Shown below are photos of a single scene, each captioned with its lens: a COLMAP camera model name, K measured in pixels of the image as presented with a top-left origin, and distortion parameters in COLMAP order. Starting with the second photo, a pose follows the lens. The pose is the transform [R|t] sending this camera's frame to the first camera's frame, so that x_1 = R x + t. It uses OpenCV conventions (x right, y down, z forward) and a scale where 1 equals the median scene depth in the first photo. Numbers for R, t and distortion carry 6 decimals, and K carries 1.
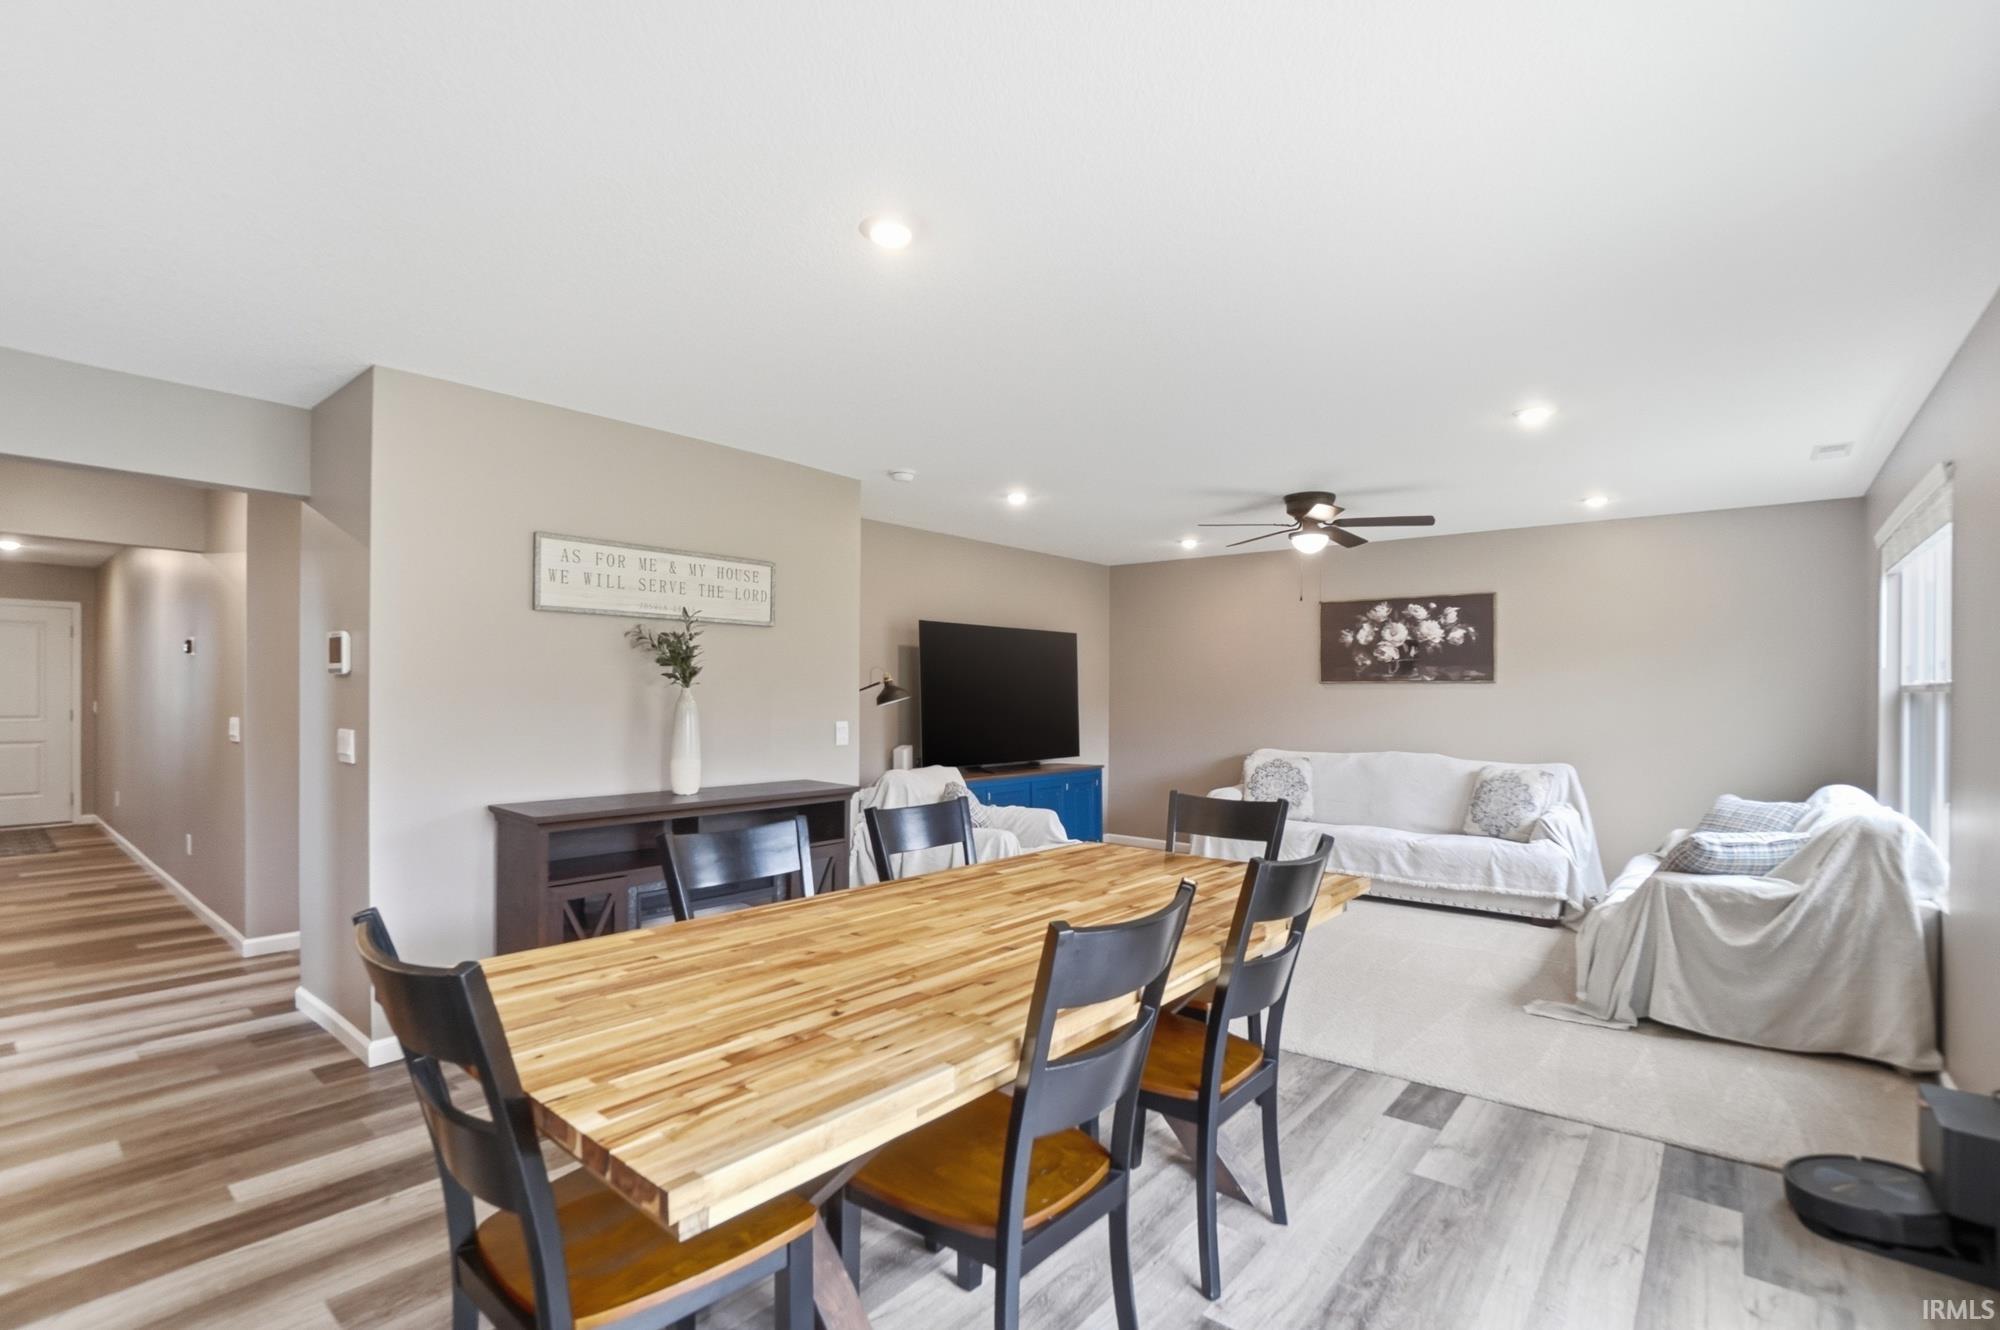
lens RADIAL K [[918.9, 0, 990.7], [0, 918.9, 694.6], [0, 0, 1]] dist [-0.044321, 0.010716]
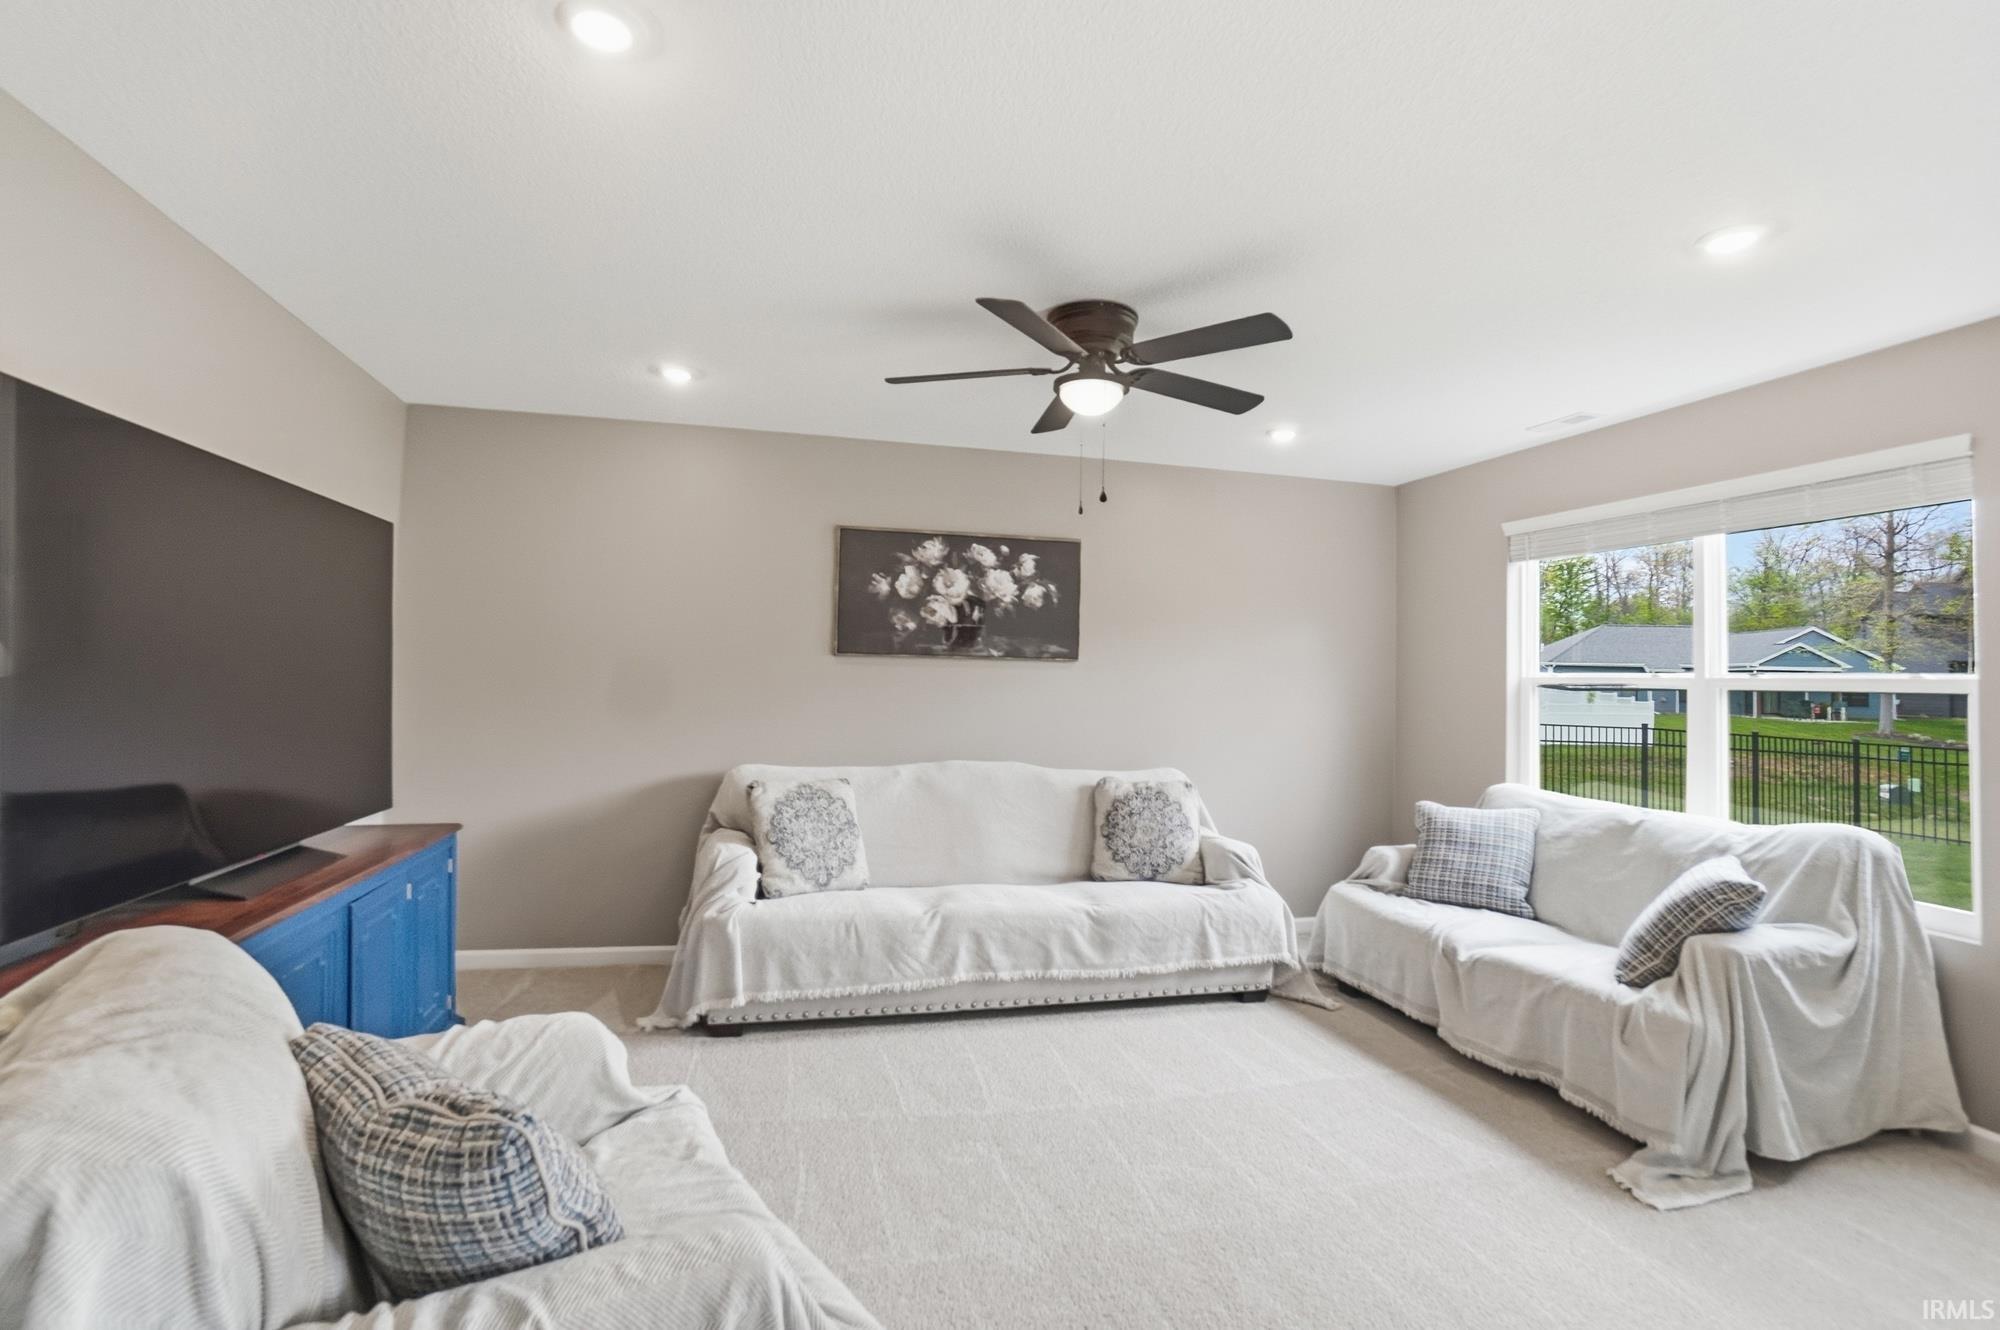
lens RADIAL K [[949.5, 0, 981.3], [0, 949.5, 634.2], [0, 0, 1]] dist [-0.031348, -0.000403]
pose [[0.582436, 0.045600, 0.811597, -0.140717], [-0.018393, 0.998909, -0.042925, -0.001000], [-0.812669, 0.010073, 0.582639, 0.722918]]
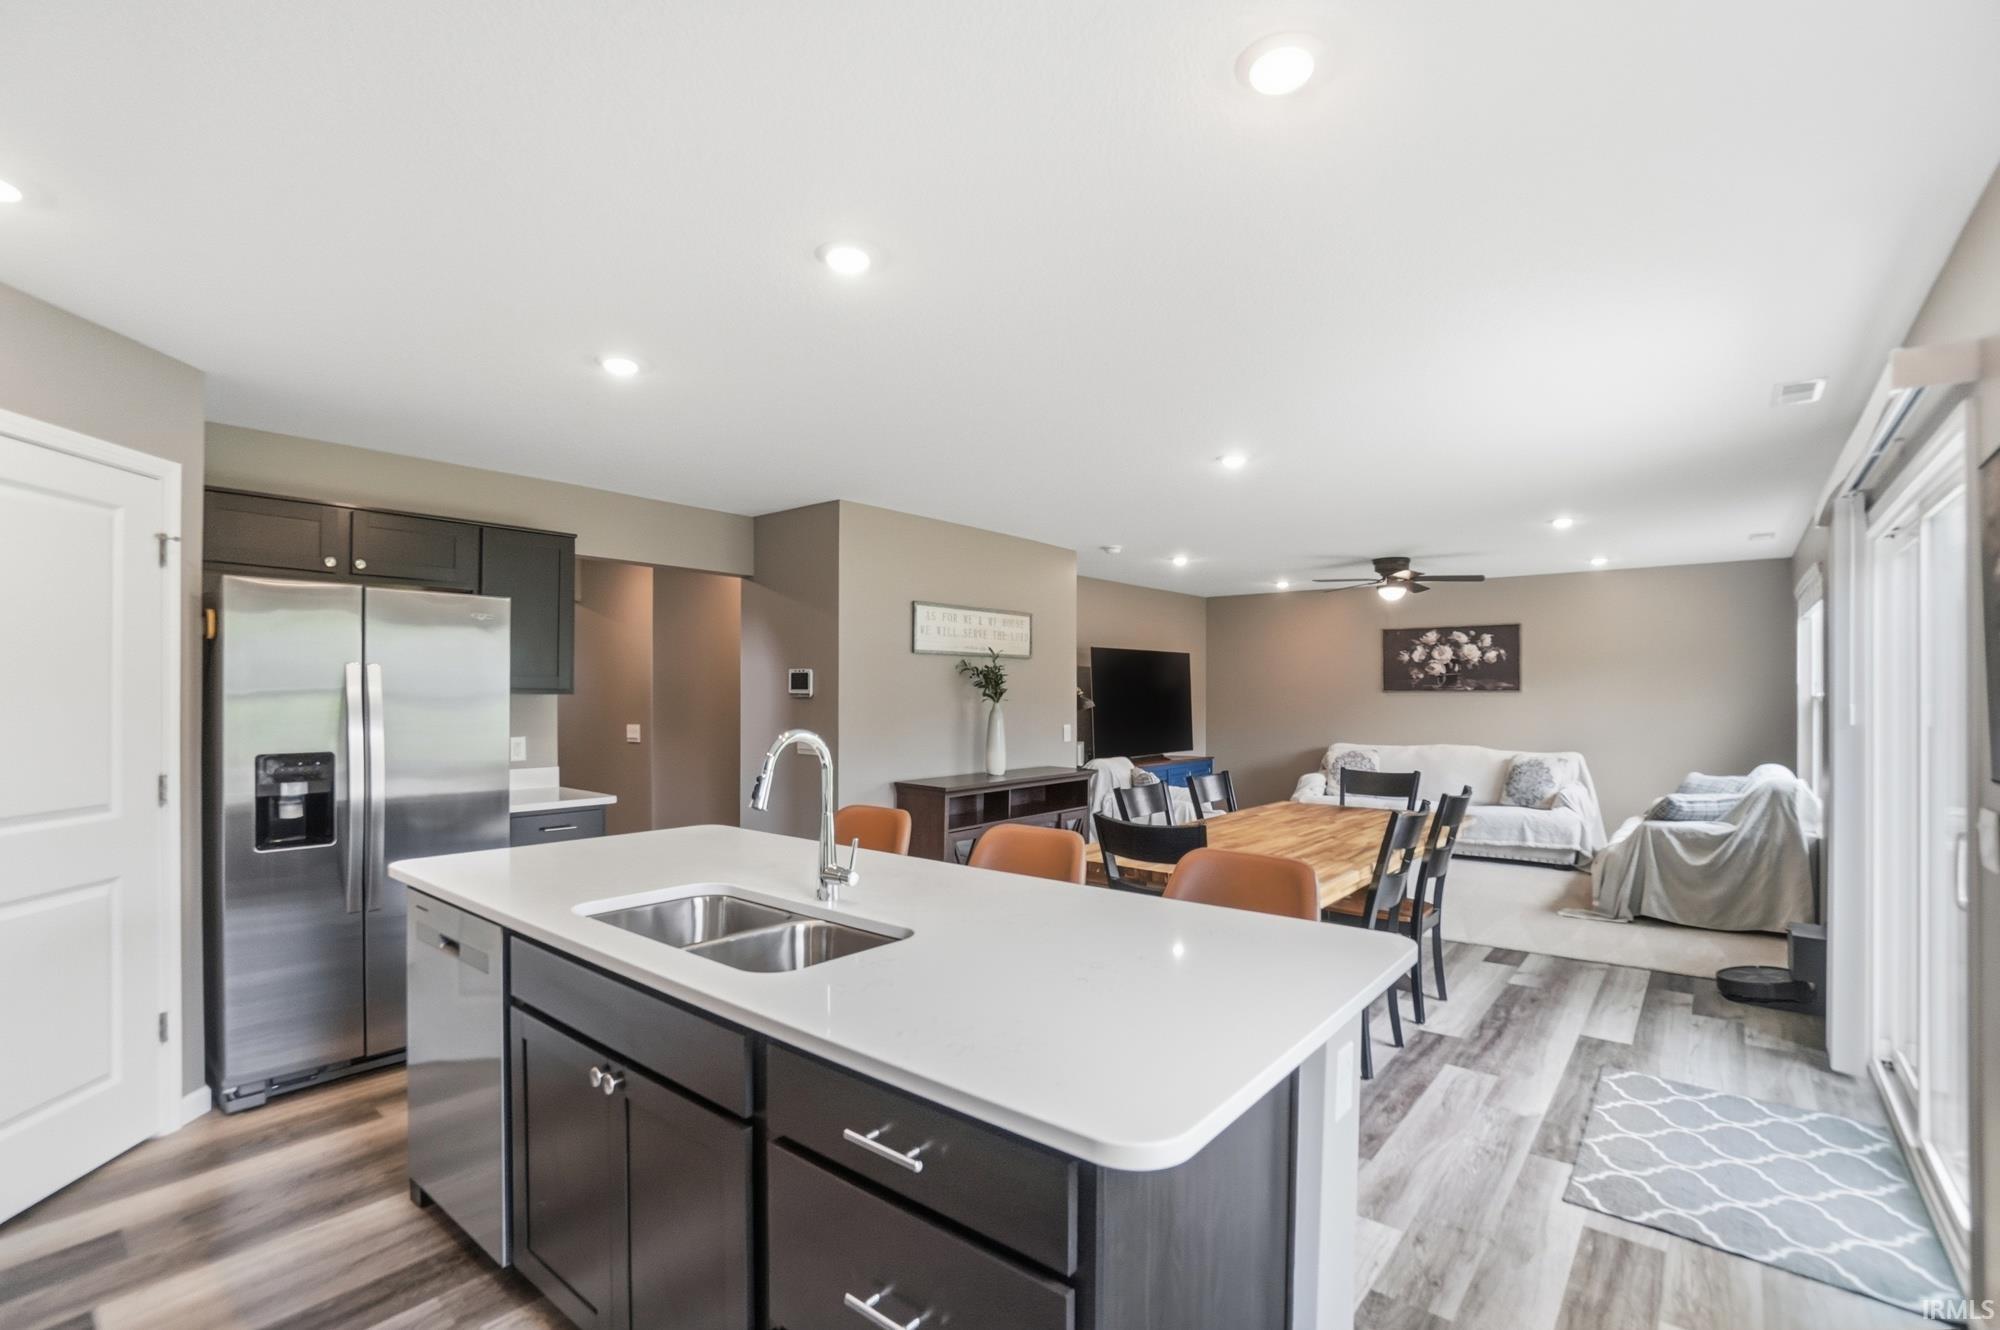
lens RADIAL K [[918.9, 0, 987.5], [0, 918.9, 688.5], [0, 0, 1]] dist [-0.044321, 0.010716]
pose [[0.999957, -0.004992, 0.007799, -0.271187], [0.005036, 0.999972, -0.005604, -0.017056], [-0.007771, 0.005643, 0.999954, -0.366483]]
